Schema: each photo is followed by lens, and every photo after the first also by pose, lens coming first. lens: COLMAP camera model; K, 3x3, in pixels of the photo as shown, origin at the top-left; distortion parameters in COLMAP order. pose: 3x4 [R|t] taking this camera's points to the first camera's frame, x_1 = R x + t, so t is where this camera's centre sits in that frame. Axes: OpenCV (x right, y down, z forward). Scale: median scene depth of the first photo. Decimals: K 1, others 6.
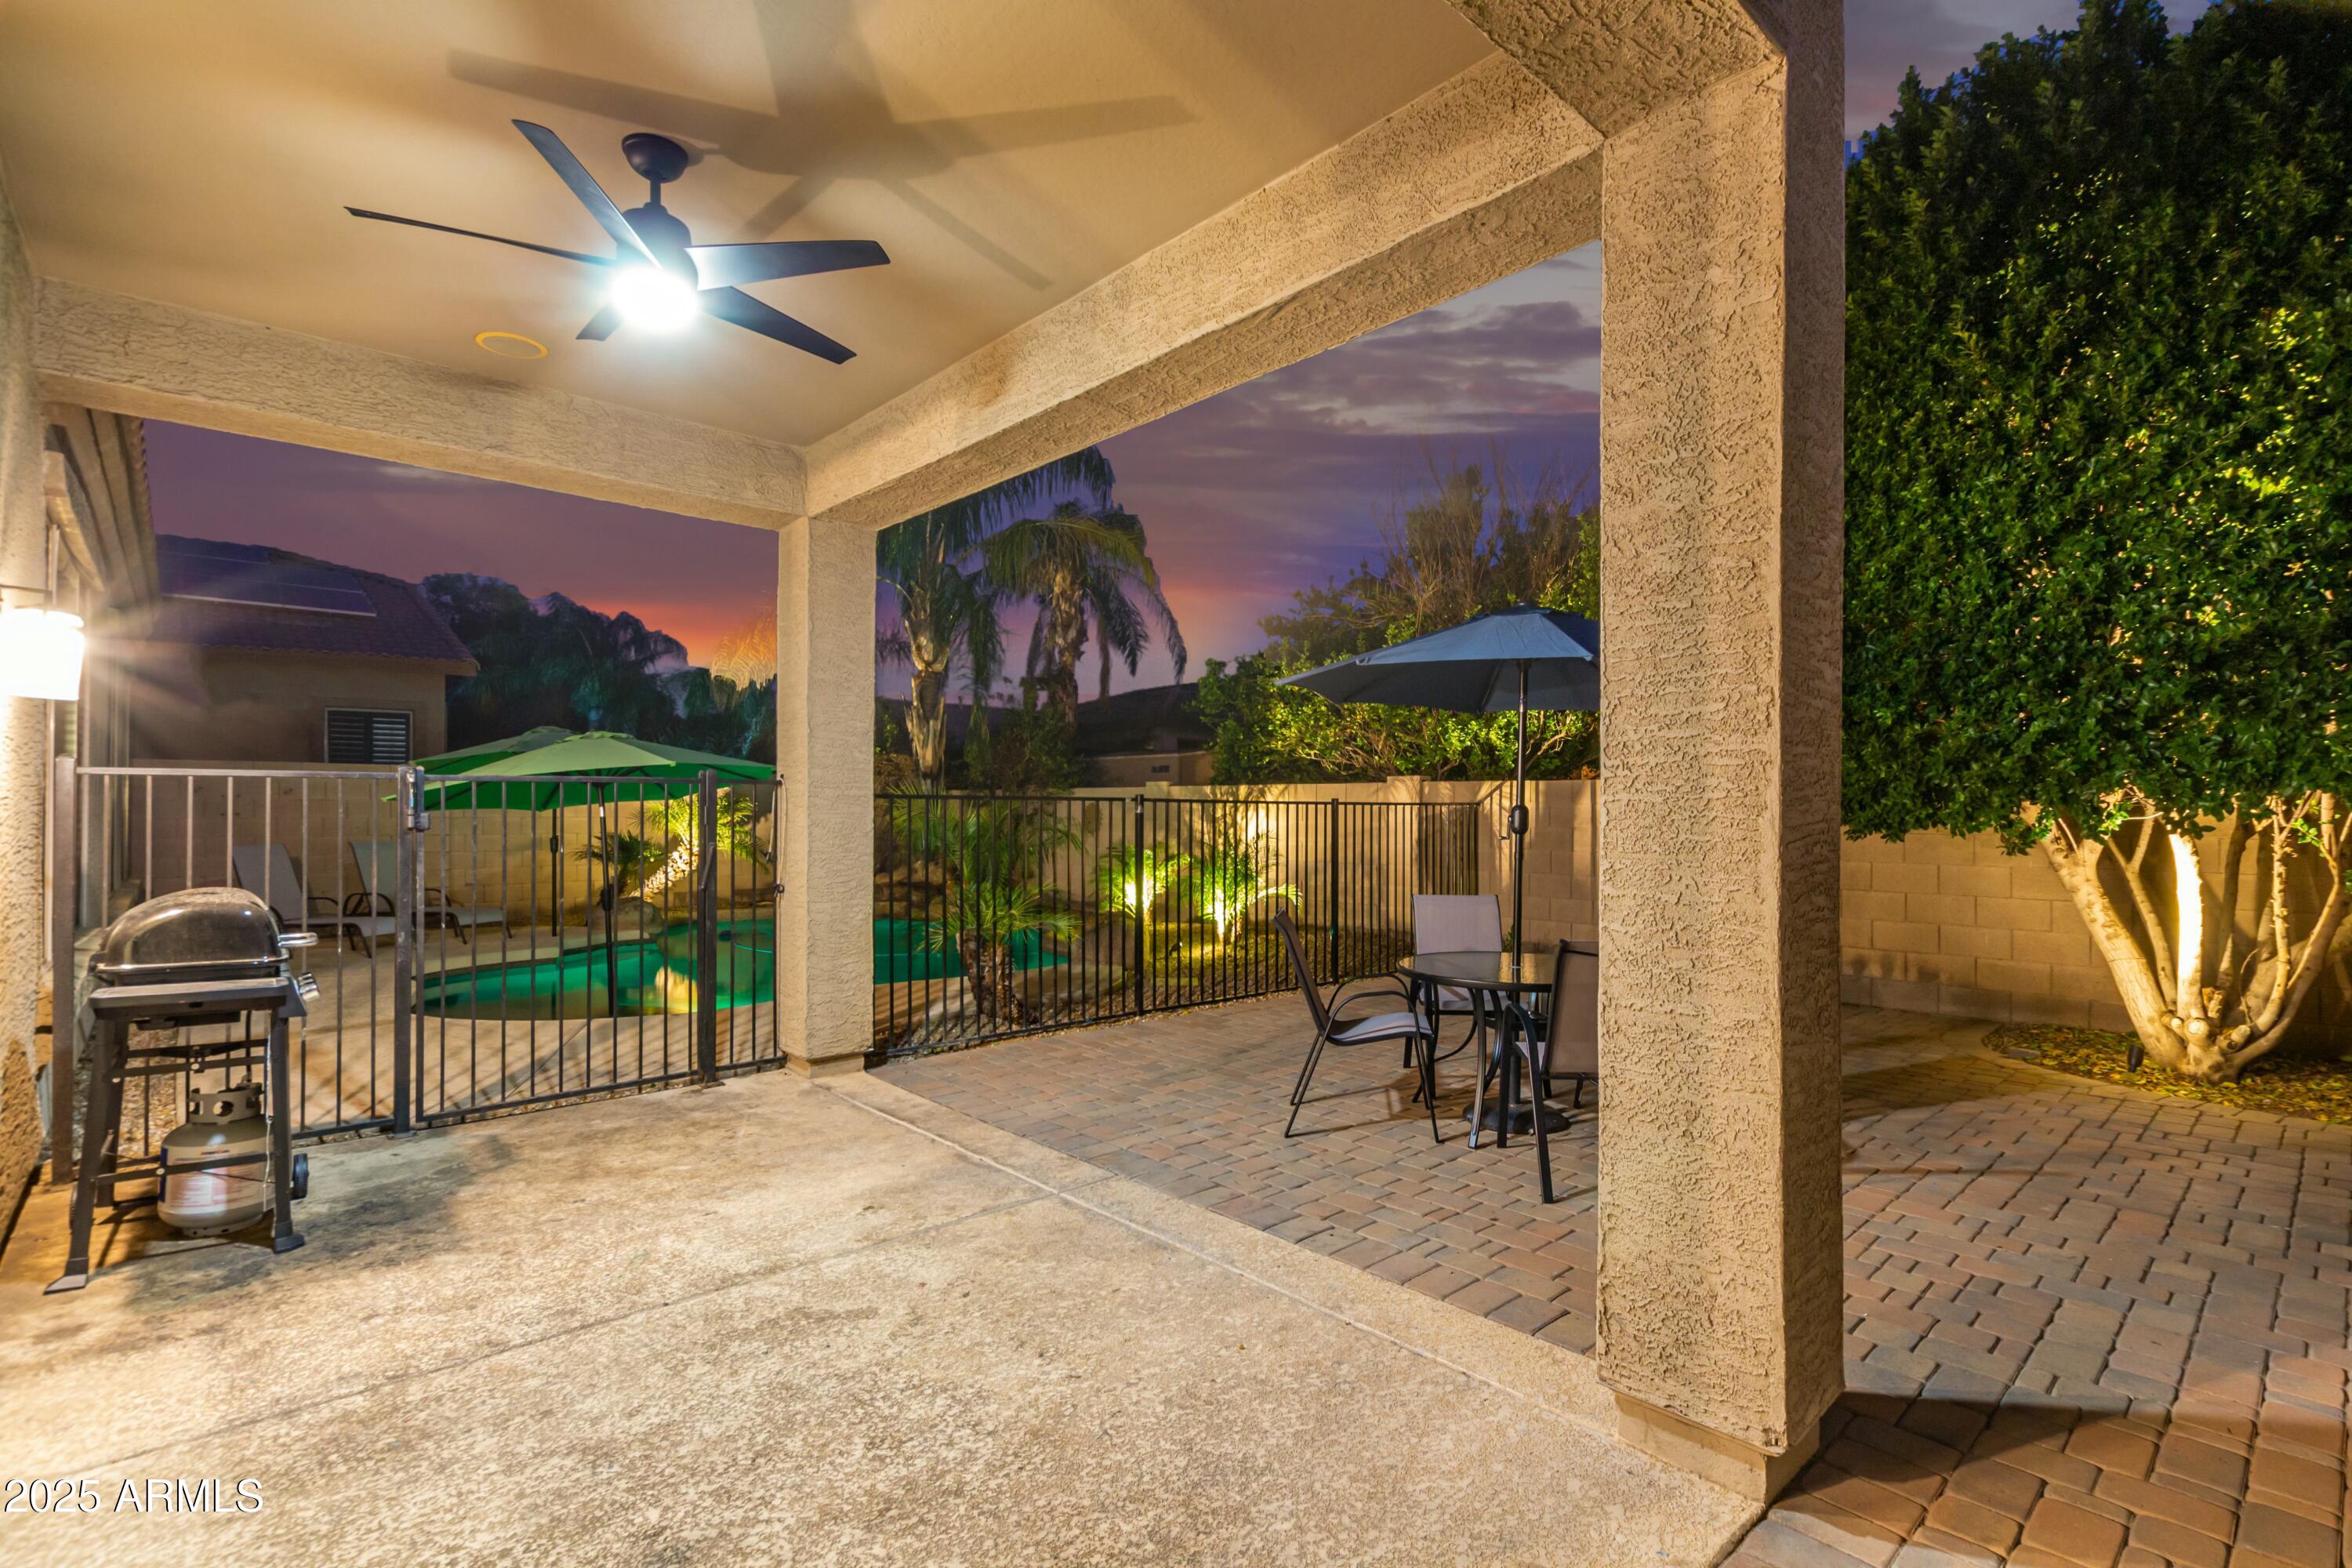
lens RADIAL K [[1076.0, 0, 1185.8], [0, 1076.0, 799.8], [0, 0, 1]] dist [0.001372, -0.001590]
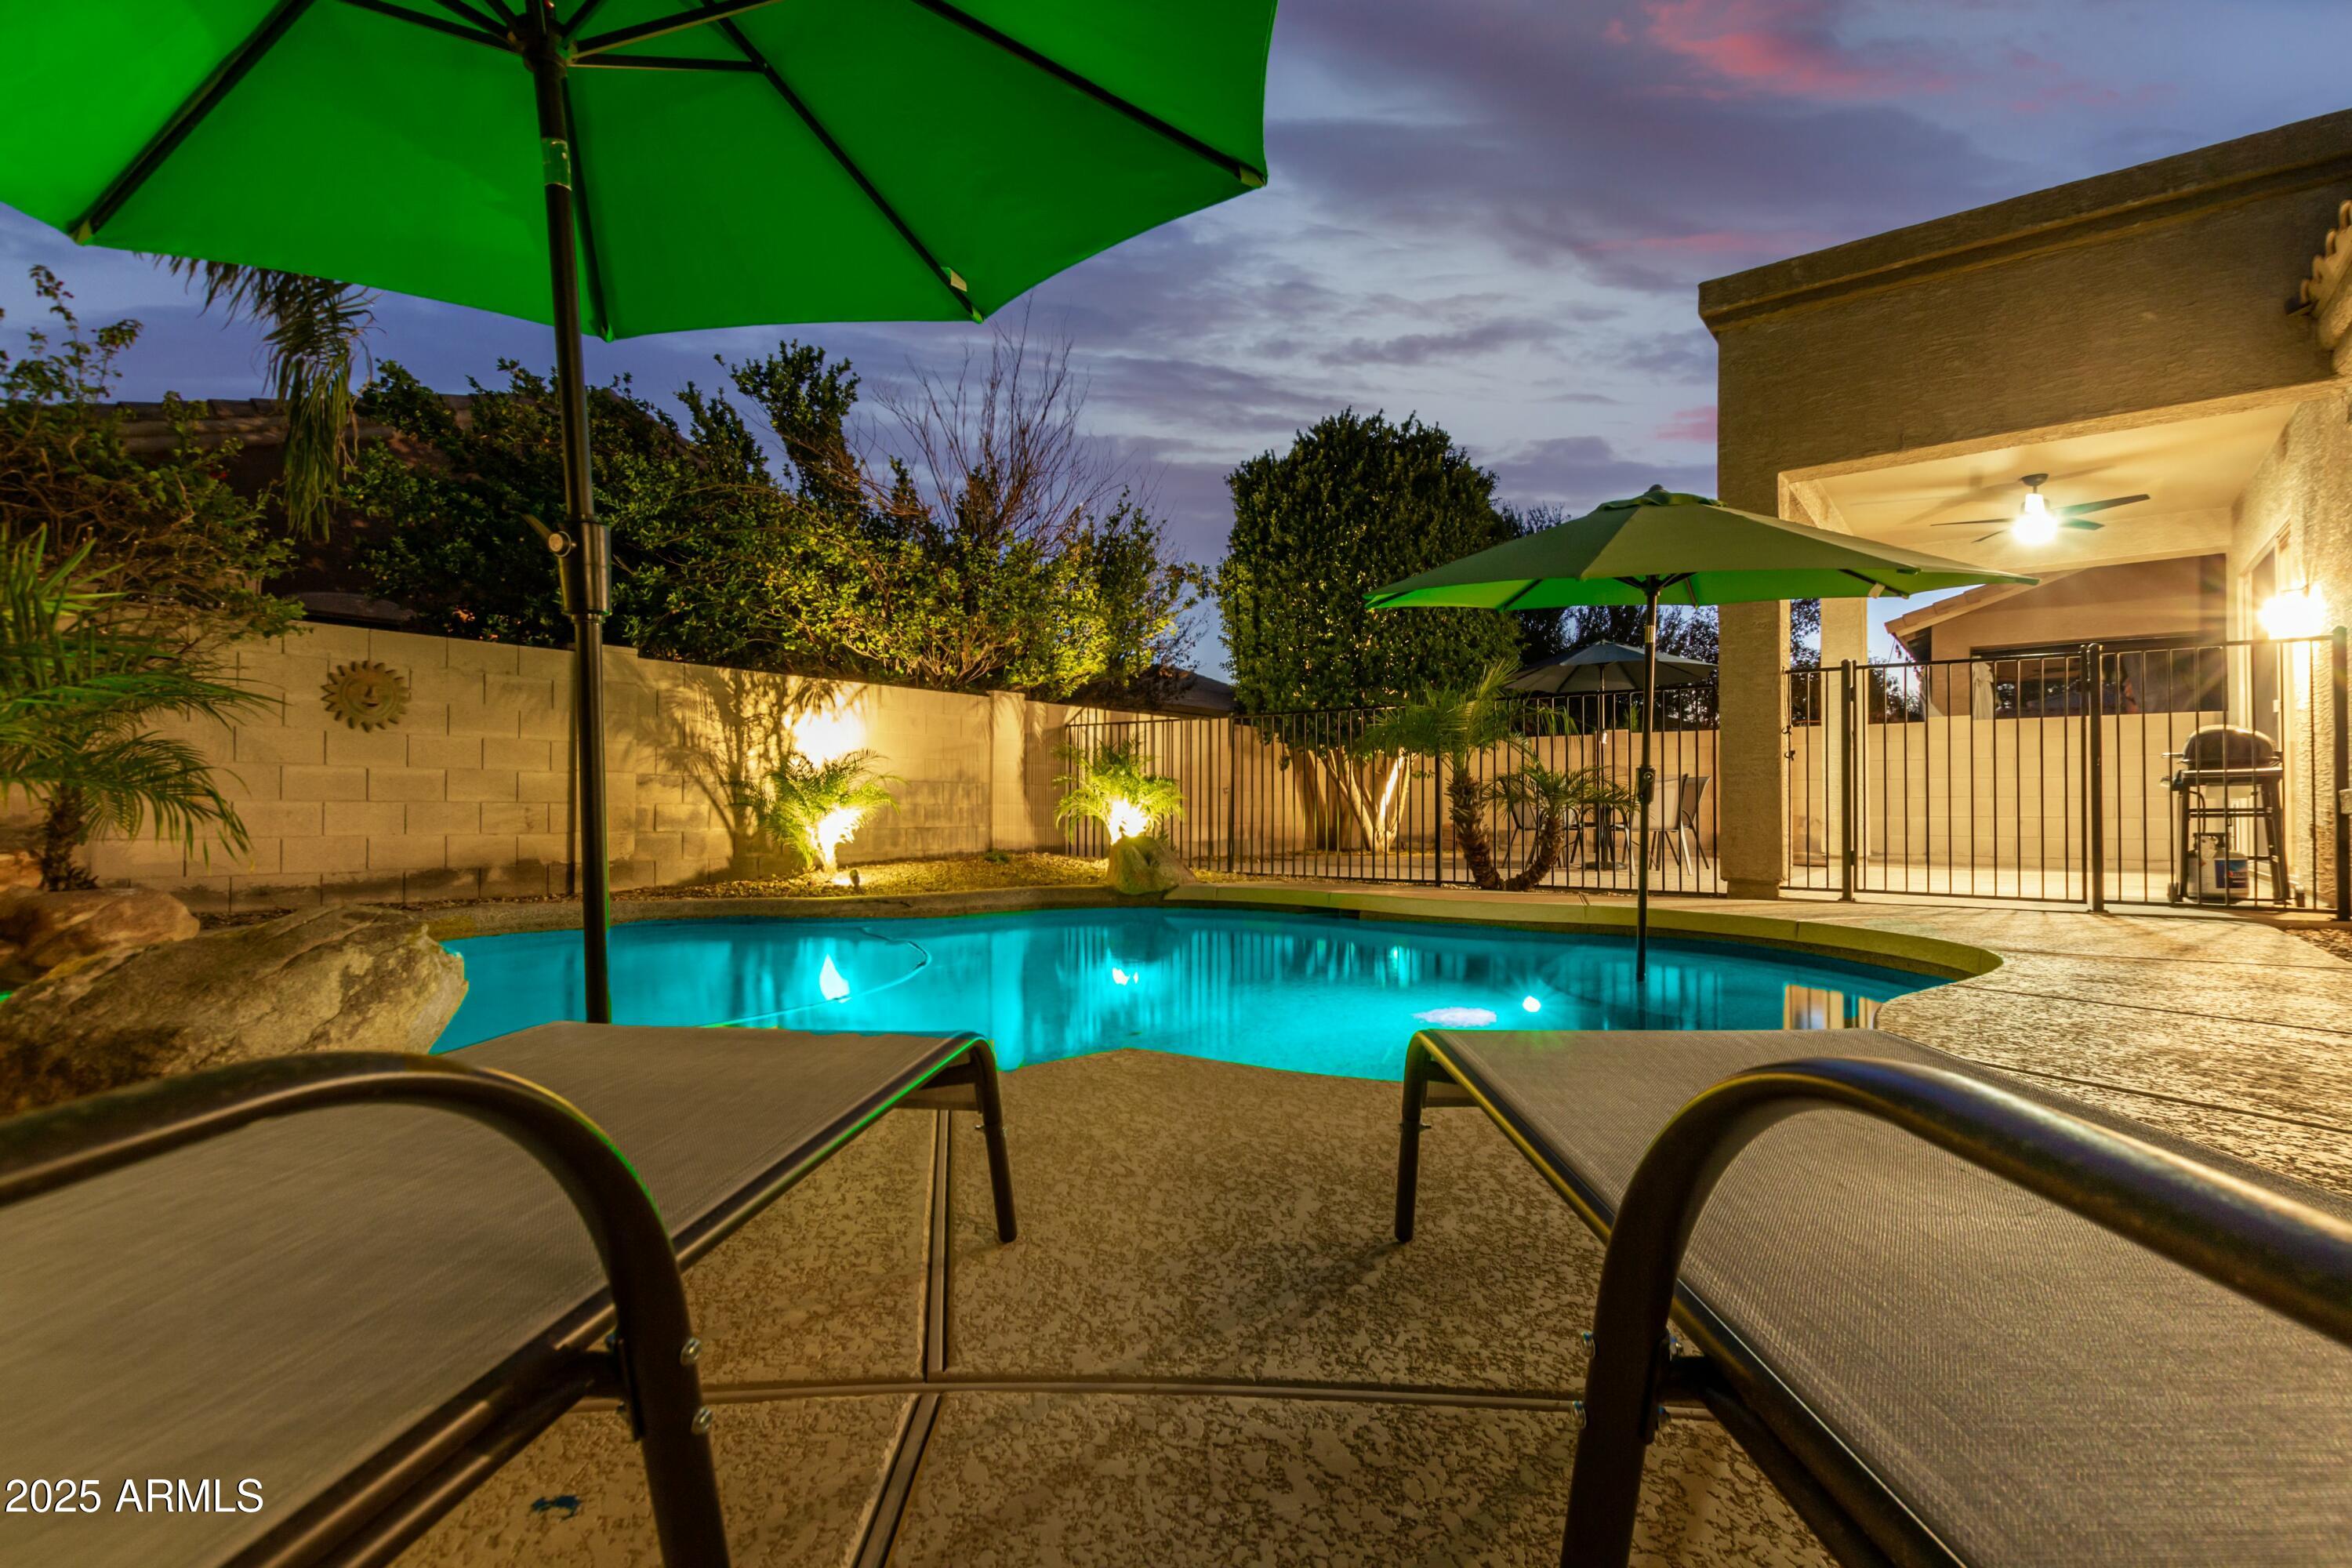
lens RADIAL K [[1076.0, 0, 1185.8], [0, 1076.0, 799.8], [0, 0, 1]] dist [0.001372, -0.001590]
pose [[-0.156629, 0.003983, 0.987650, -0.752557], [-0.011505, 0.999917, -0.005858, 0.075952], [-0.987591, -0.012281, -0.156570, 0.952648]]
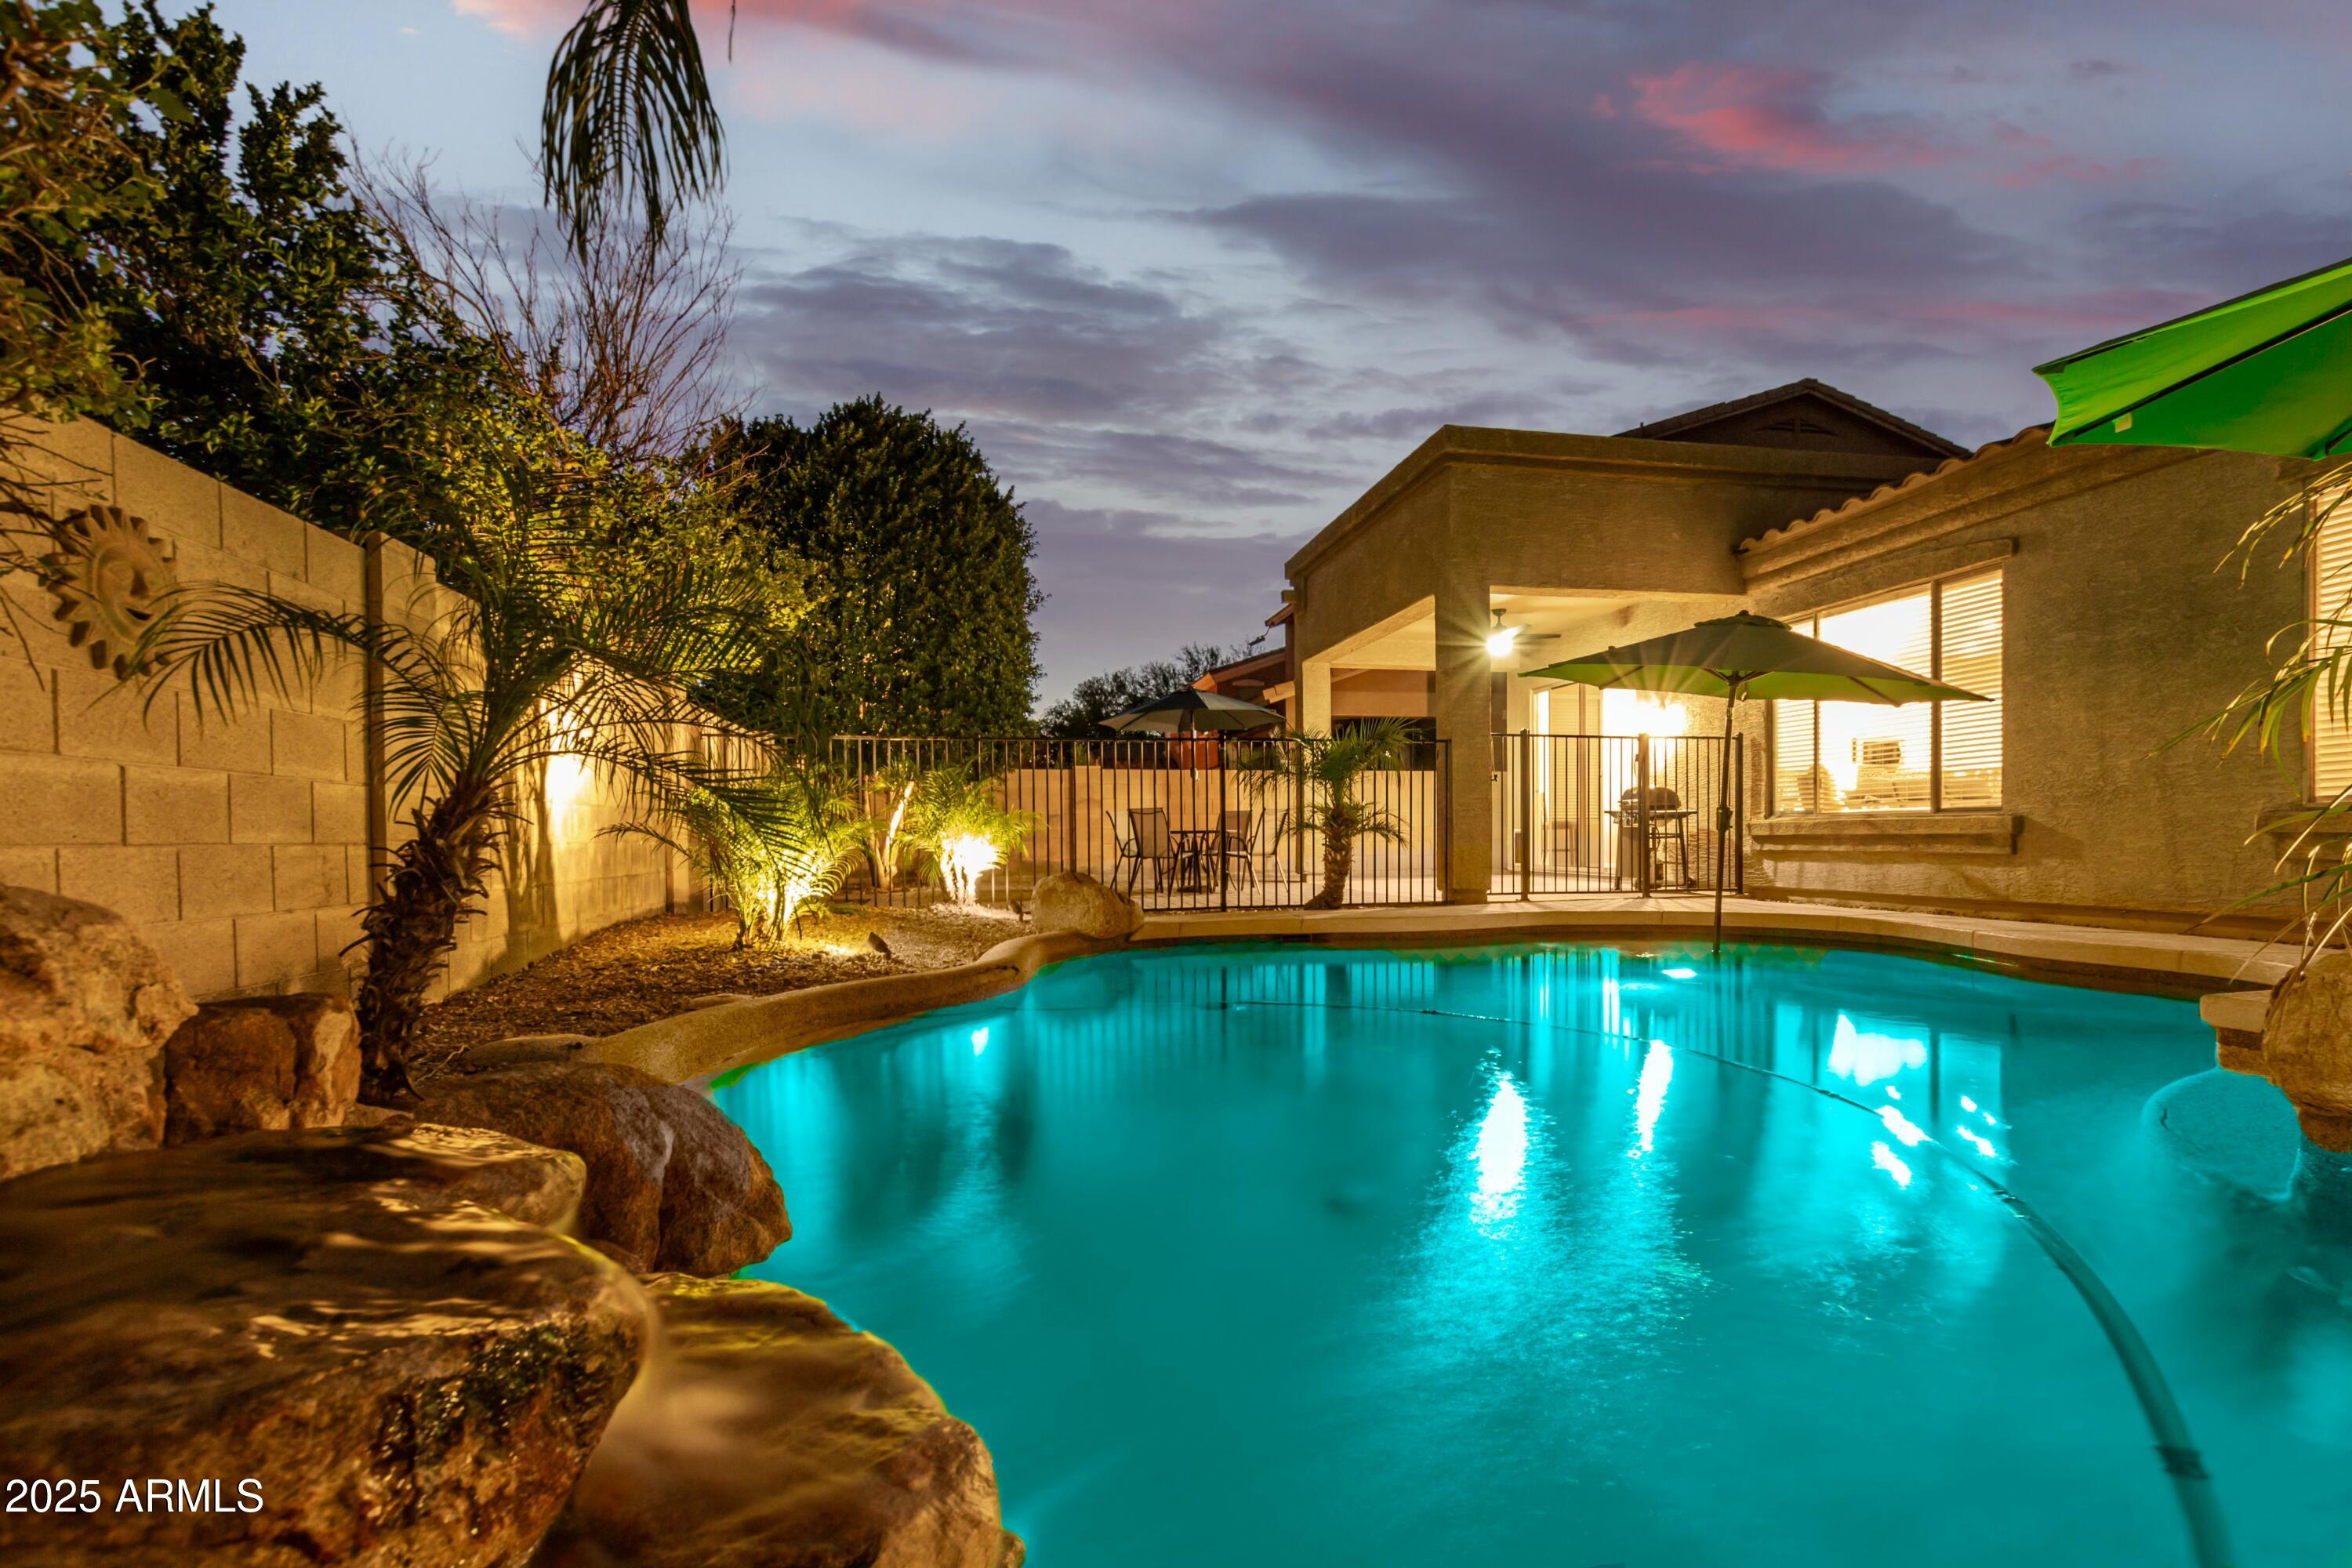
lens RADIAL K [[1114.3, 0, 1179.1], [0, 1114.3, 852.6], [0, 0, 1]] dist [-0.000214, -0.000374]
pose [[-0.845899, -0.005772, 0.533312, -0.446649], [-0.000795, 0.999954, 0.009562, 0.077973], [-0.533343, 0.007664, -0.845865, 1.385945]]
